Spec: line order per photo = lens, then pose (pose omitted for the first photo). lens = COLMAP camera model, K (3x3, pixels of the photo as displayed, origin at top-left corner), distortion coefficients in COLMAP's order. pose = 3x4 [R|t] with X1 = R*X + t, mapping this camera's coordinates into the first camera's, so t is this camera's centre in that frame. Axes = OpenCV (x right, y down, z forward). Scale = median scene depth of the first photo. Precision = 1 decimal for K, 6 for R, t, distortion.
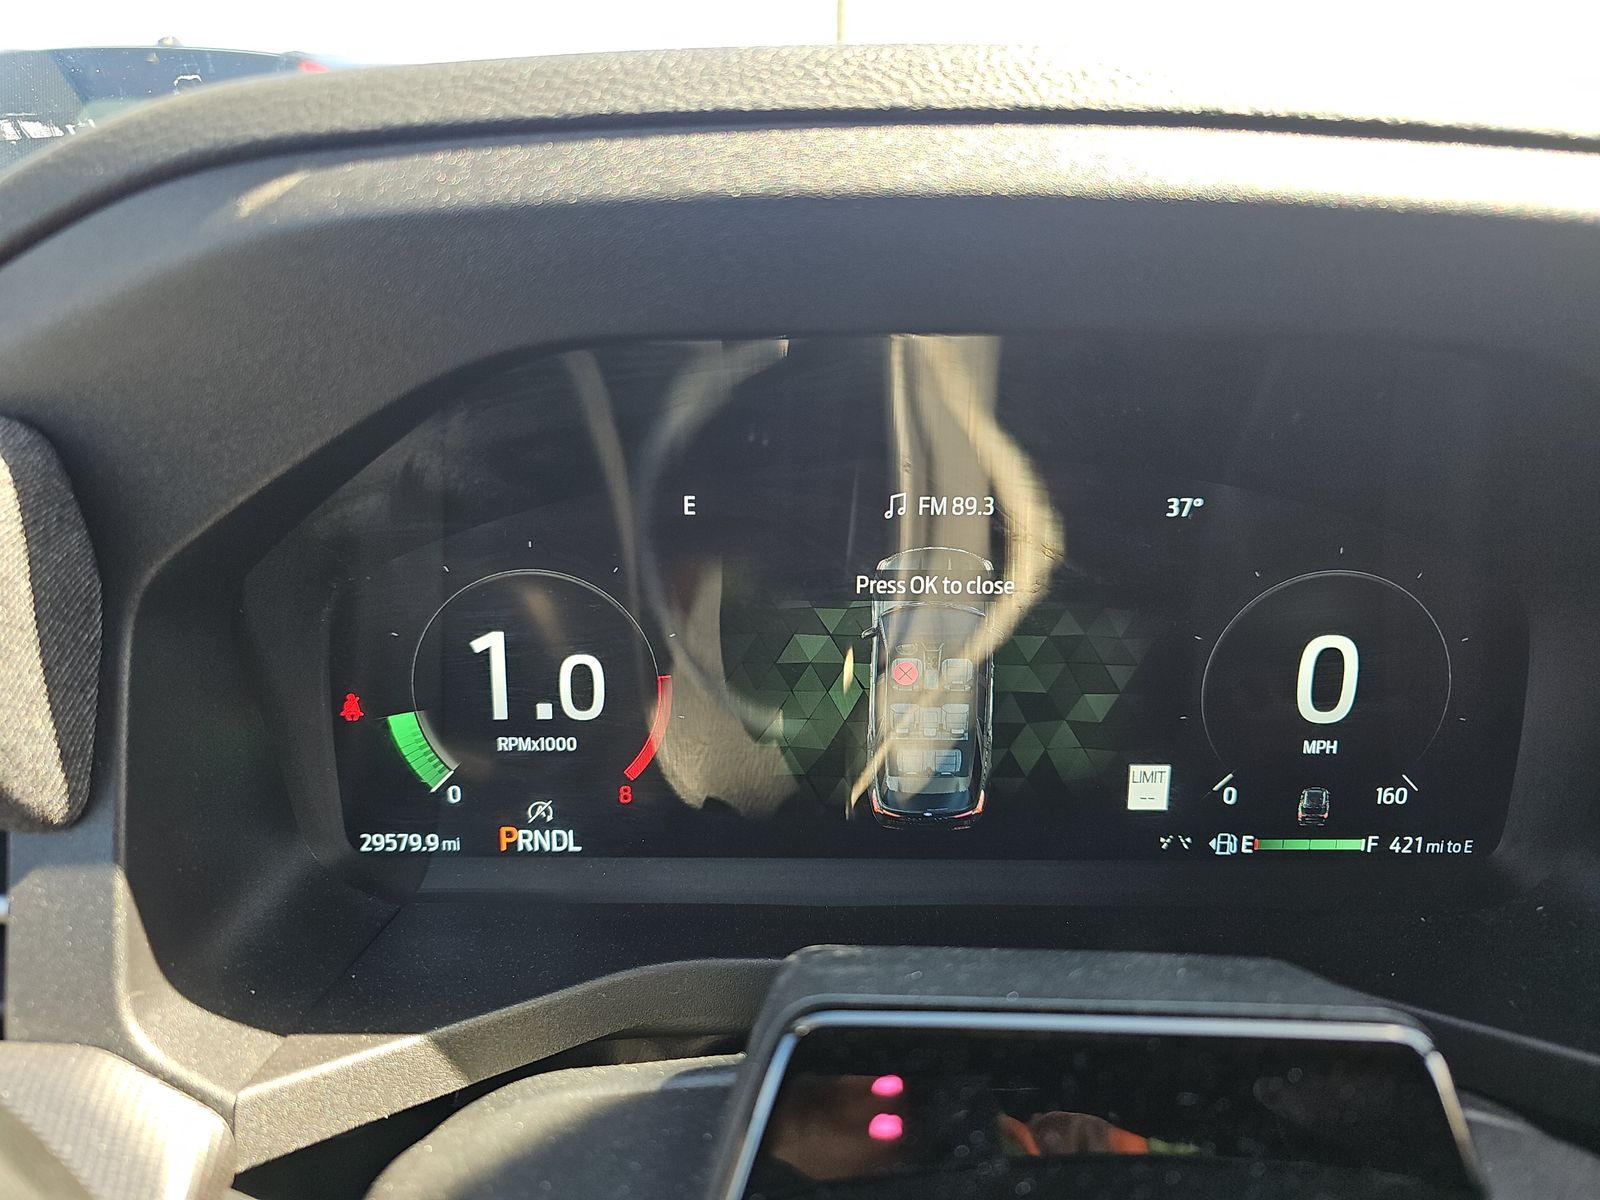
lens RADIAL K [[1077.4, 0, 789.3], [0, 1077.4, 594.2], [0, 0, 1]] dist [-0.003911, -0.001718]
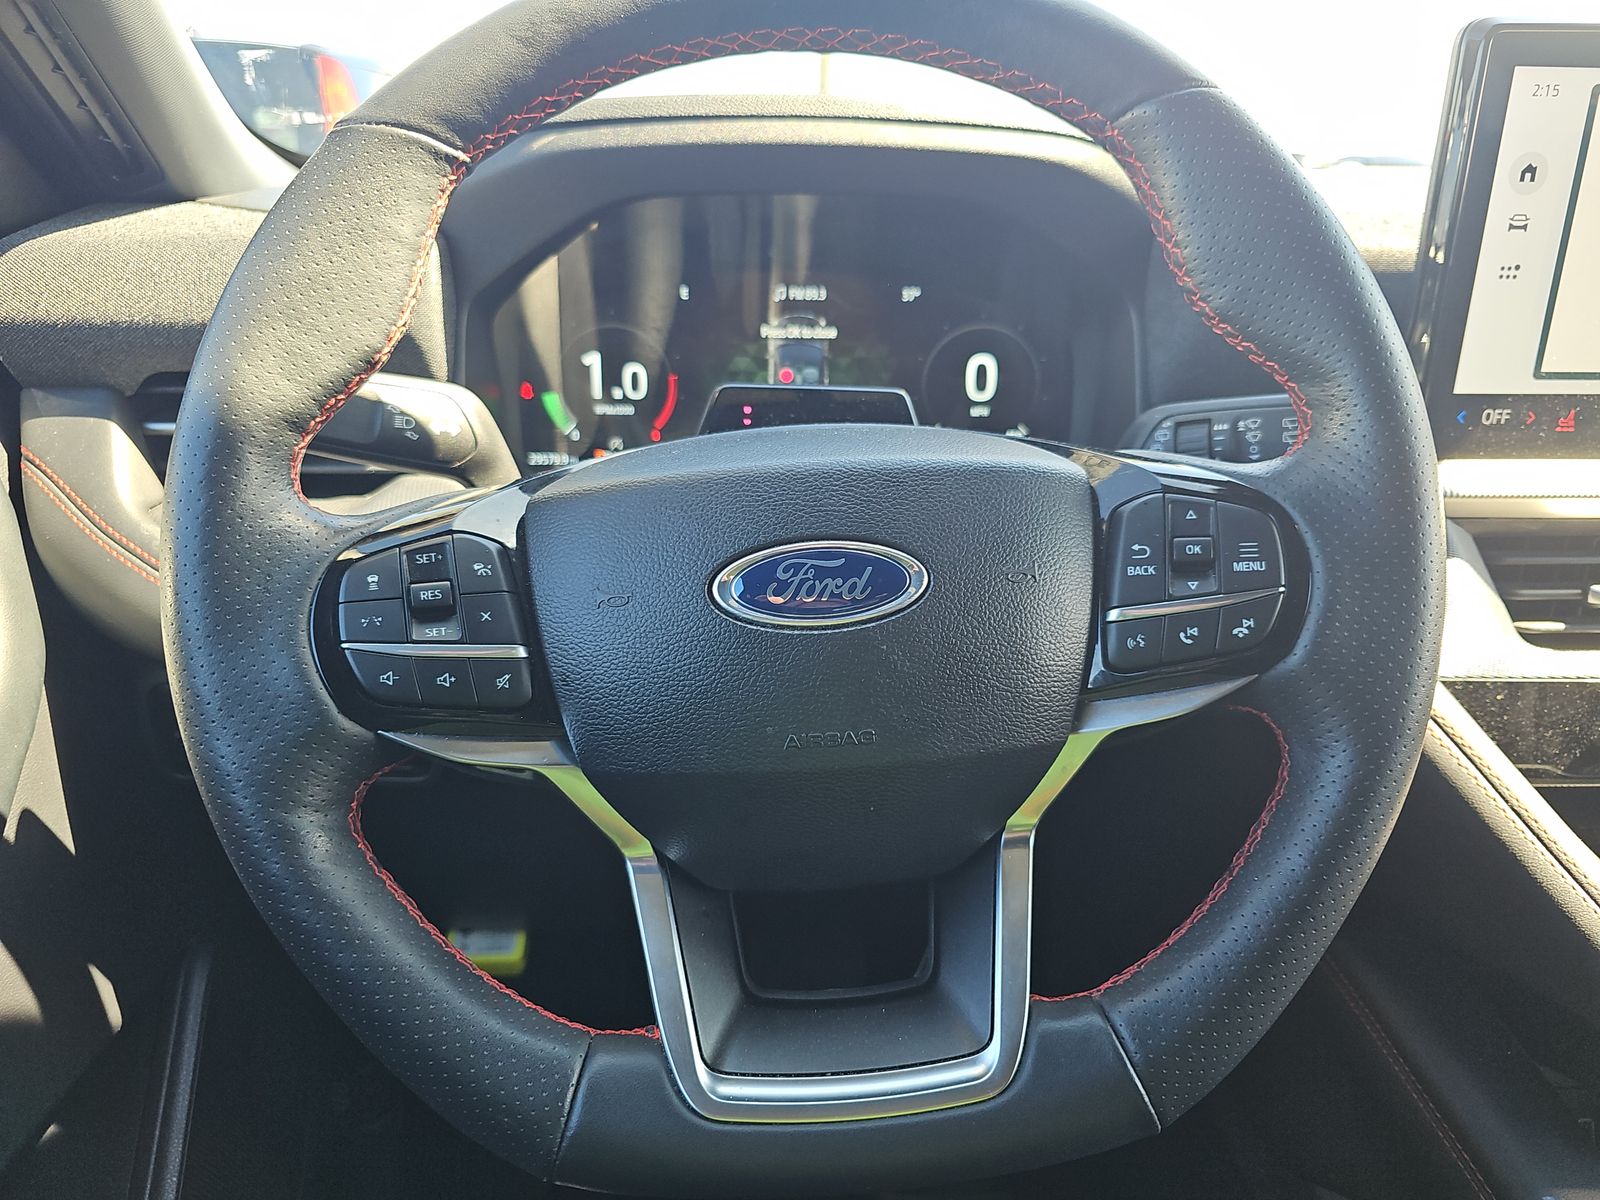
lens RADIAL K [[1077.4, 0, 817.2], [0, 1077.4, 598.6], [0, 0, 1]] dist [-0.003911, -0.001718]
pose [[0.999408, -0.007914, 0.033479, 0.094231], [0.007564, 0.999916, 0.010560, 0.499230], [-0.033560, -0.010300, 0.999384, -1.162760]]
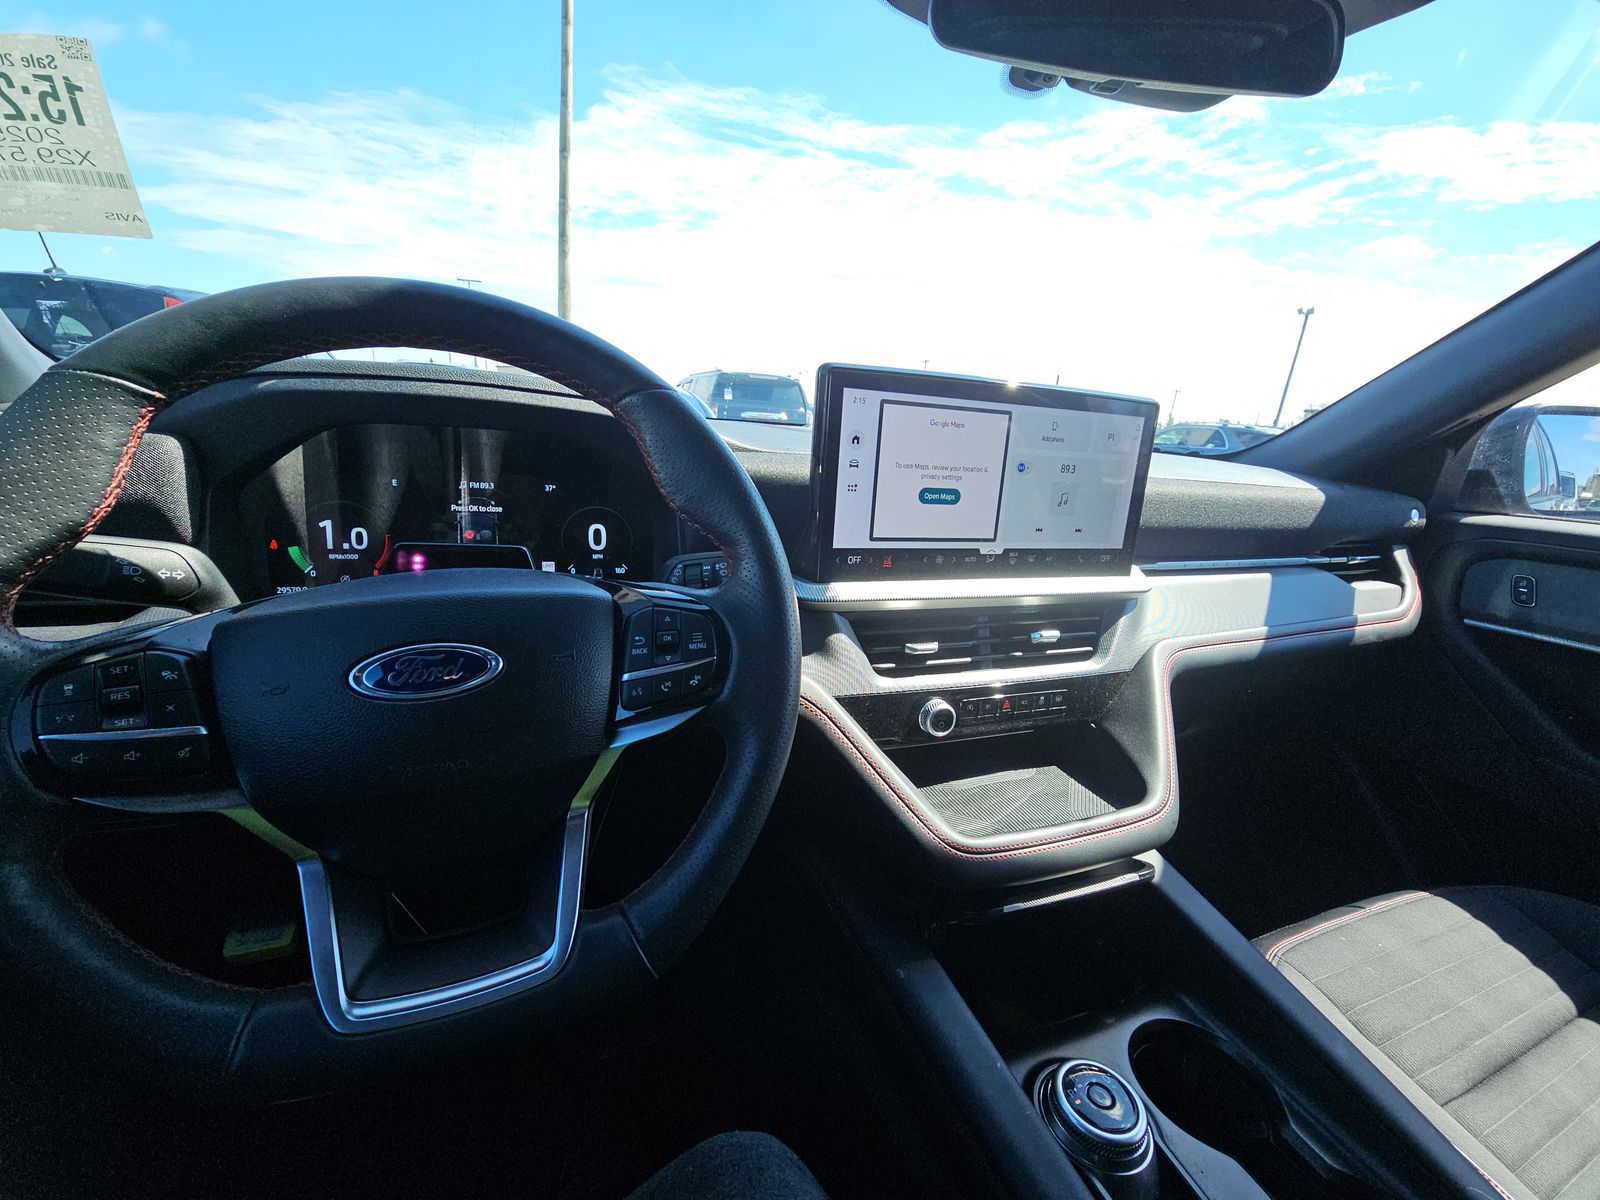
lens RADIAL K [[646.2, 0, 794.4], [0, 646.2, 605.4], [0, 0, 1]] dist [-0.000719, -0.001135]
pose [[0.933436, -0.034418, 0.357088, 0.333356], [0.060073, 0.996328, -0.060999, 0.488894], [-0.353677, 0.078390, 0.932077, -1.280986]]
